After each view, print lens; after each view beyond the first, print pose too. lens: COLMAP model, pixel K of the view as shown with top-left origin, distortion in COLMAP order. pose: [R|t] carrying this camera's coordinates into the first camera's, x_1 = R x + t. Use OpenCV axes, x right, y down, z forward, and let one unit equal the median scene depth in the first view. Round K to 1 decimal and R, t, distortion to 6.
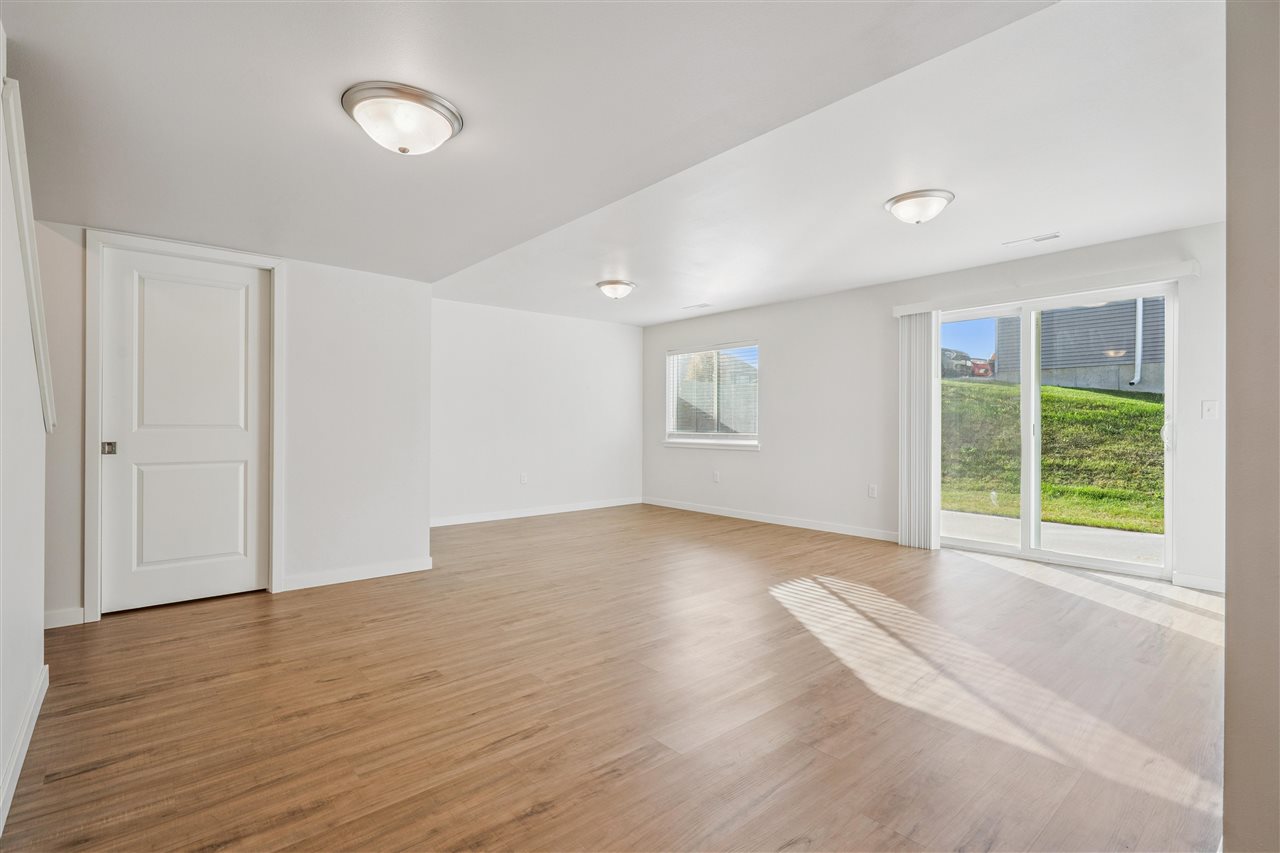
lens RADIAL K [[593.2, 0, 640.0], [0, 593.2, 426.5], [0, 0, 1]] dist [-0.002446, 0.000155]
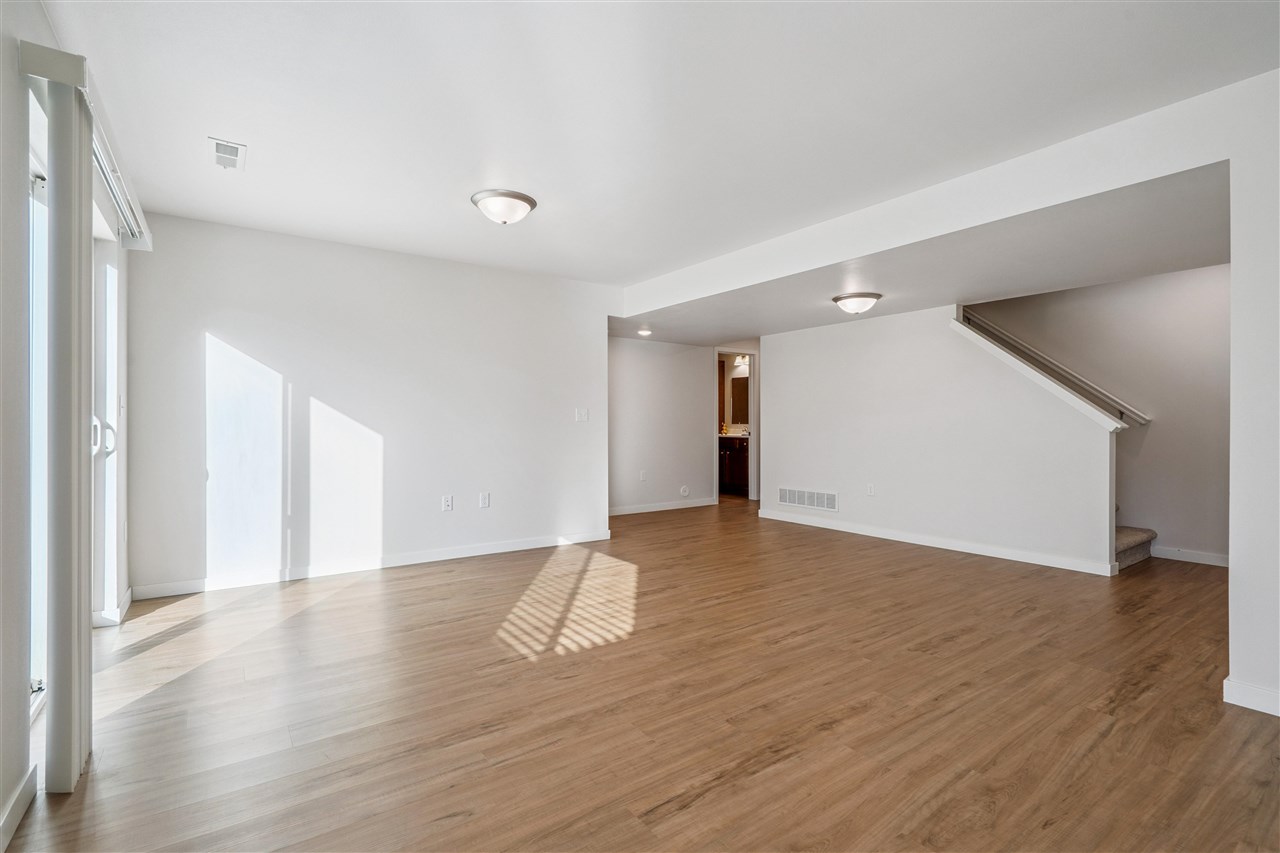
lens RADIAL K [[593.2, 0, 640.0], [0, 593.2, 426.5], [0, 0, 1]] dist [-0.002446, 0.000155]
pose [[-0.995828, -0.005491, 0.091081, 0.150207], [-0.004735, 0.999953, 0.008513, -0.009421], [-0.091123, 0.008046, -0.995807, 1.990868]]
